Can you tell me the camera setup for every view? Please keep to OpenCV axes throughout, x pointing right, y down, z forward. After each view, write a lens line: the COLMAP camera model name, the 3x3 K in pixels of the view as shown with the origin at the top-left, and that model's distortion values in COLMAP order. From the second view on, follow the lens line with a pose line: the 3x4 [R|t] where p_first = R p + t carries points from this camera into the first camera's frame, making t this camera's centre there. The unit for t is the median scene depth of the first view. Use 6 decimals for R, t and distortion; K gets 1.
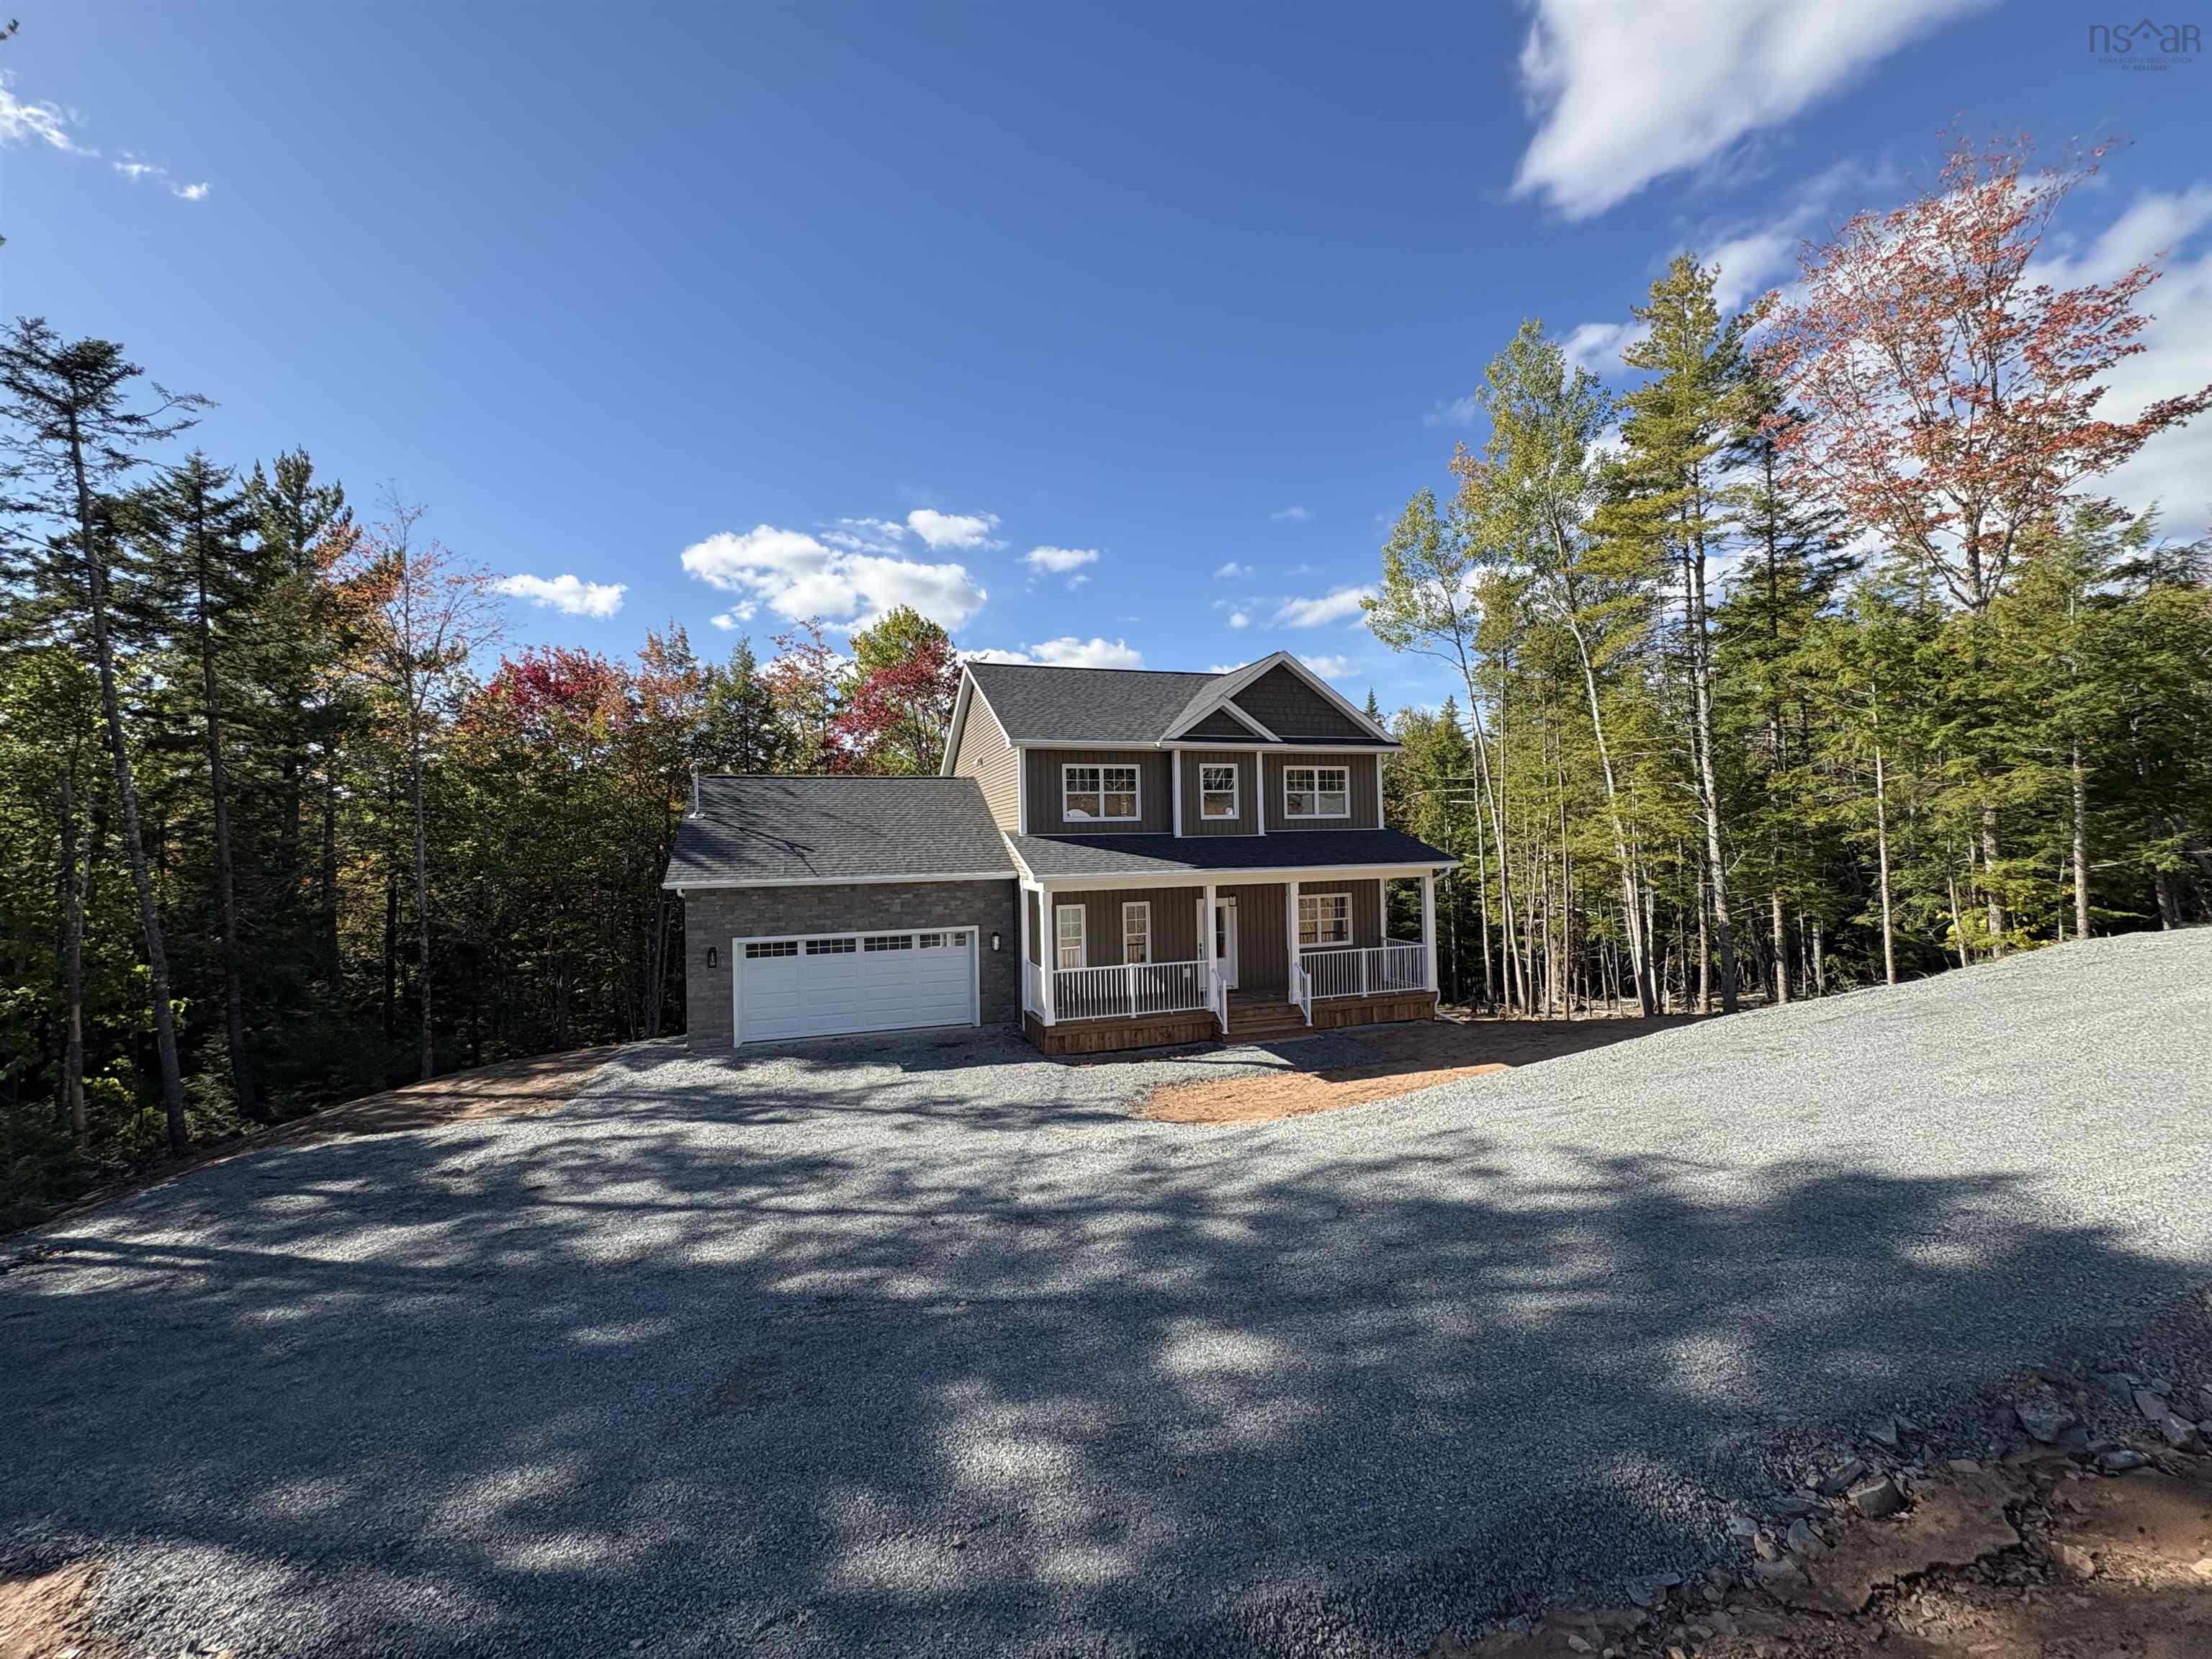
lens RADIAL K [[879.6, 0, 1107.6], [0, 879.6, 834.7], [0, 0, 1]] dist [-0.000340, -0.000118]
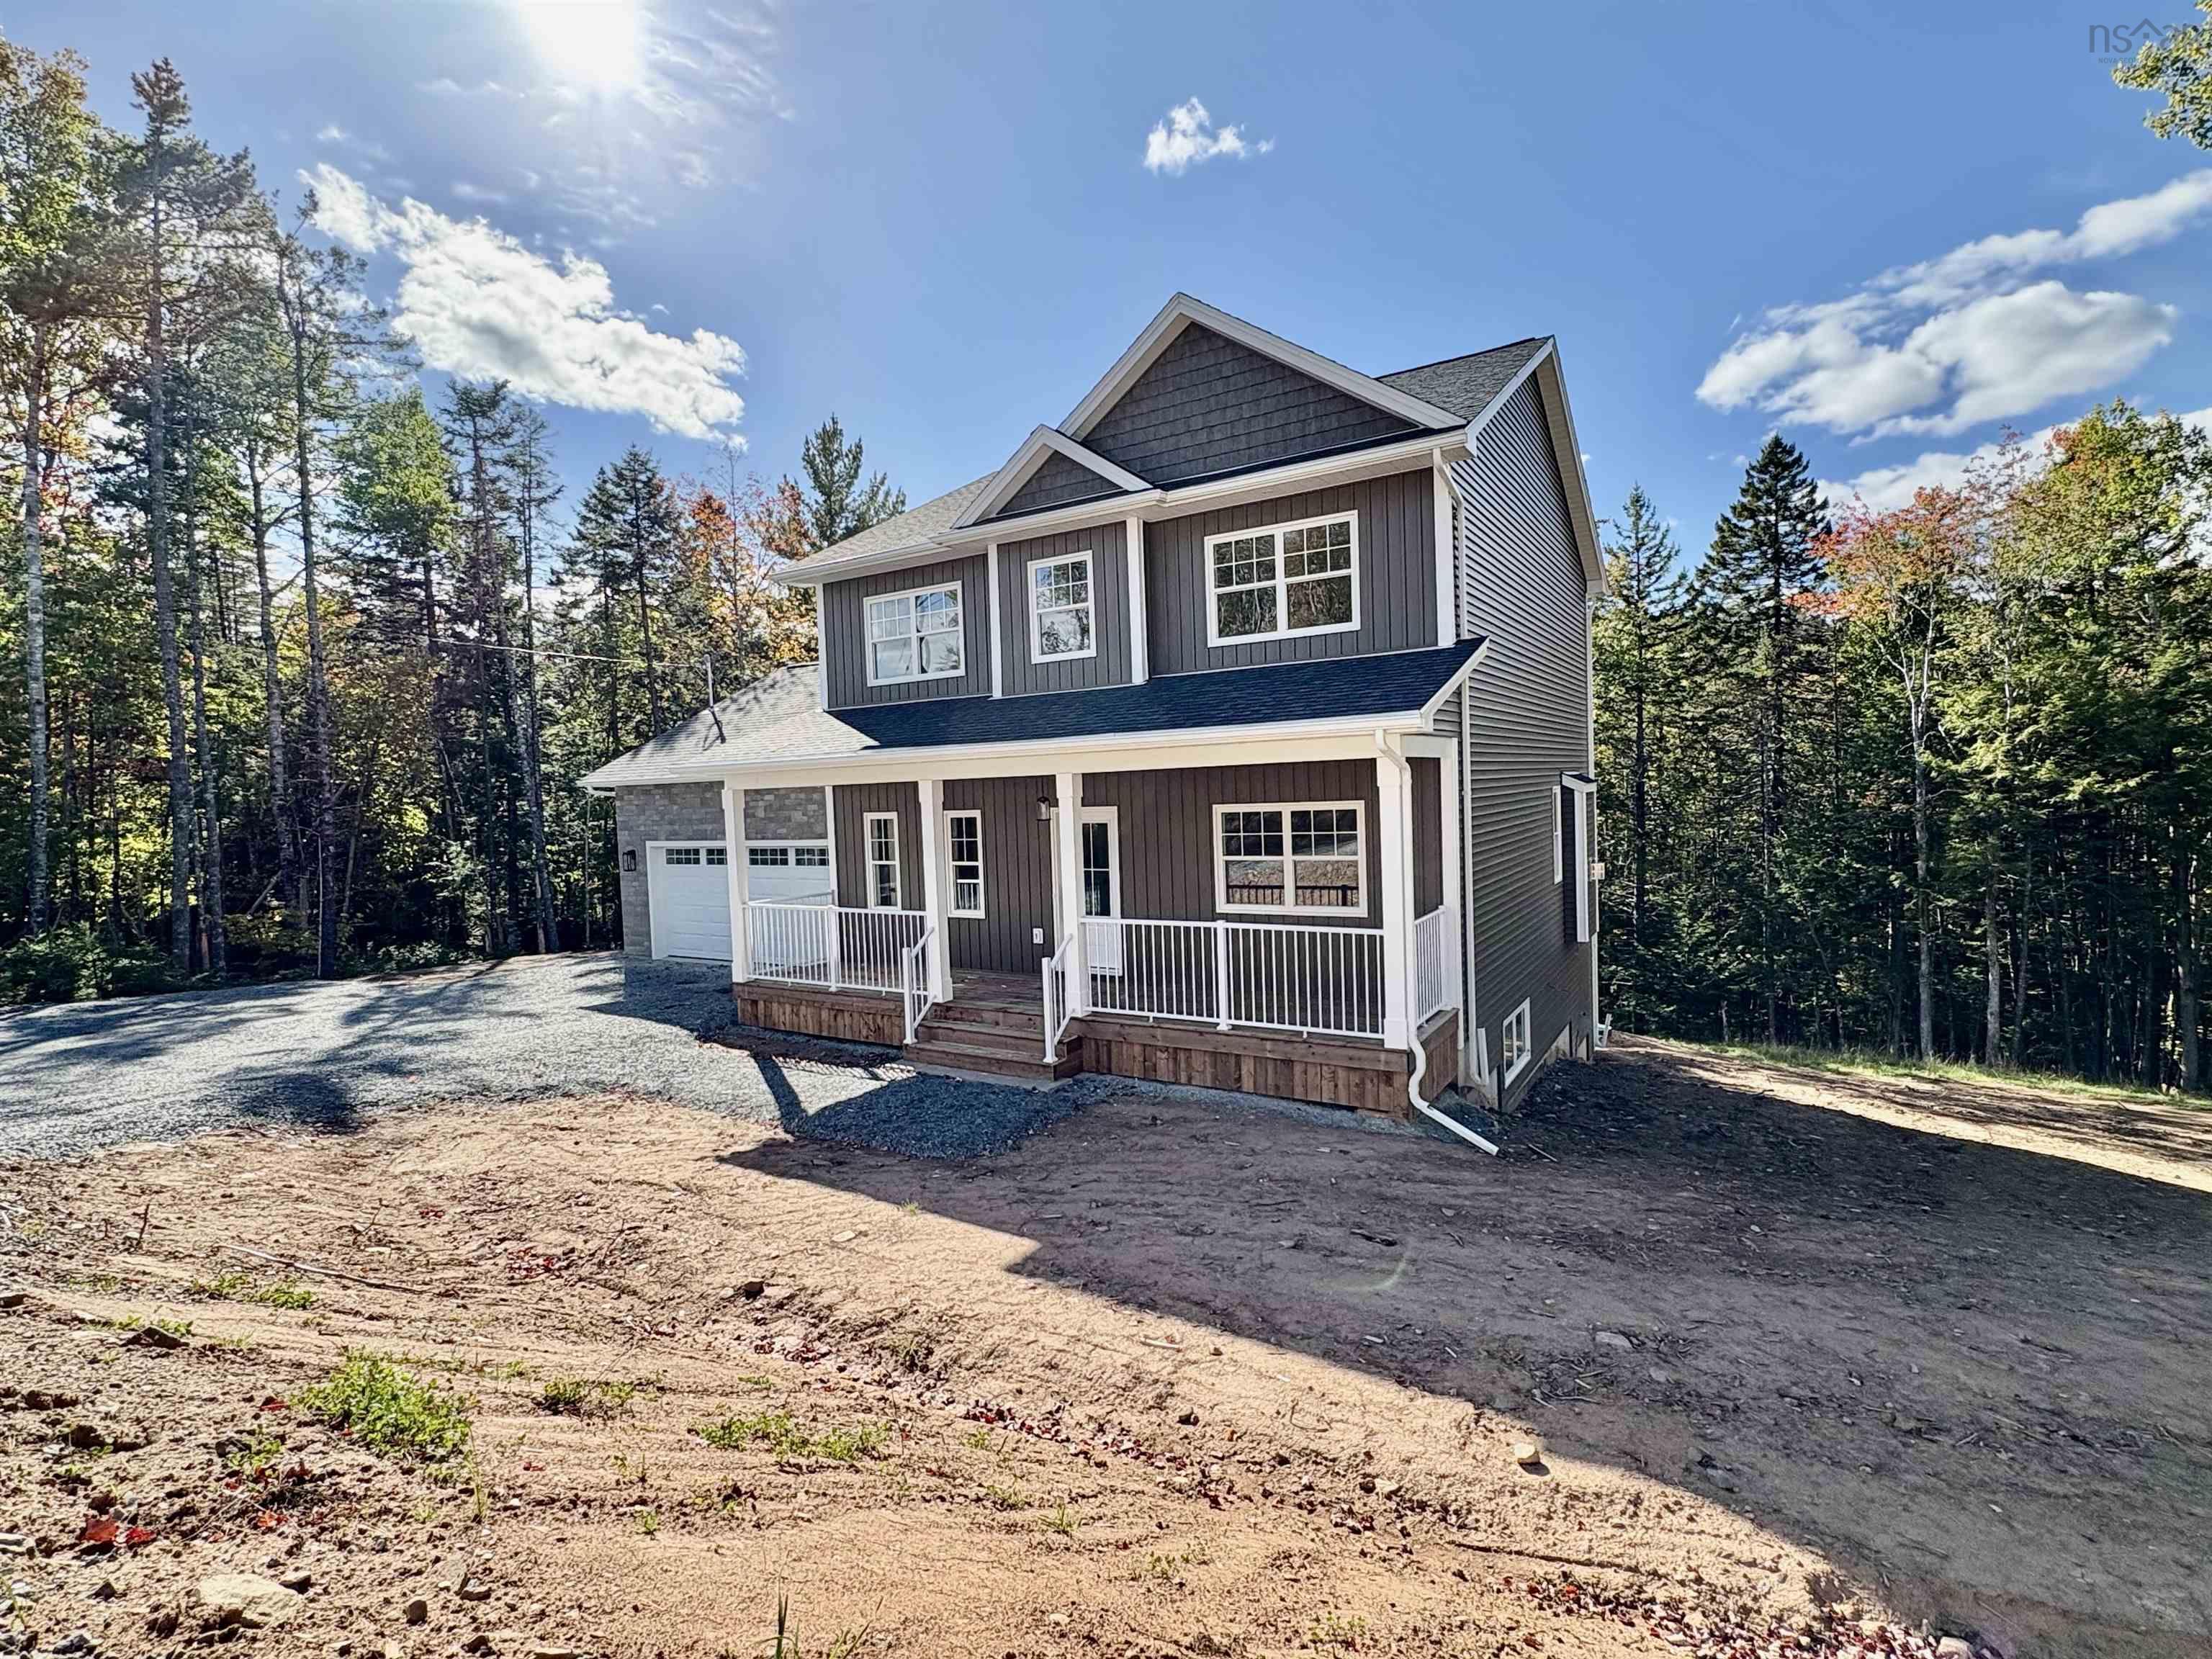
lens RADIAL K [[1042.3, 0, 1105.9], [0, 1042.3, 833.5], [0, 0, 1]] dist [0.000087, 0.000014]
pose [[0.627321, 0.030343, -0.778169, 0.644707], [0.029871, 0.997568, 0.062978, 0.049069], [0.778187, -0.062752, 0.624889, 0.613942]]
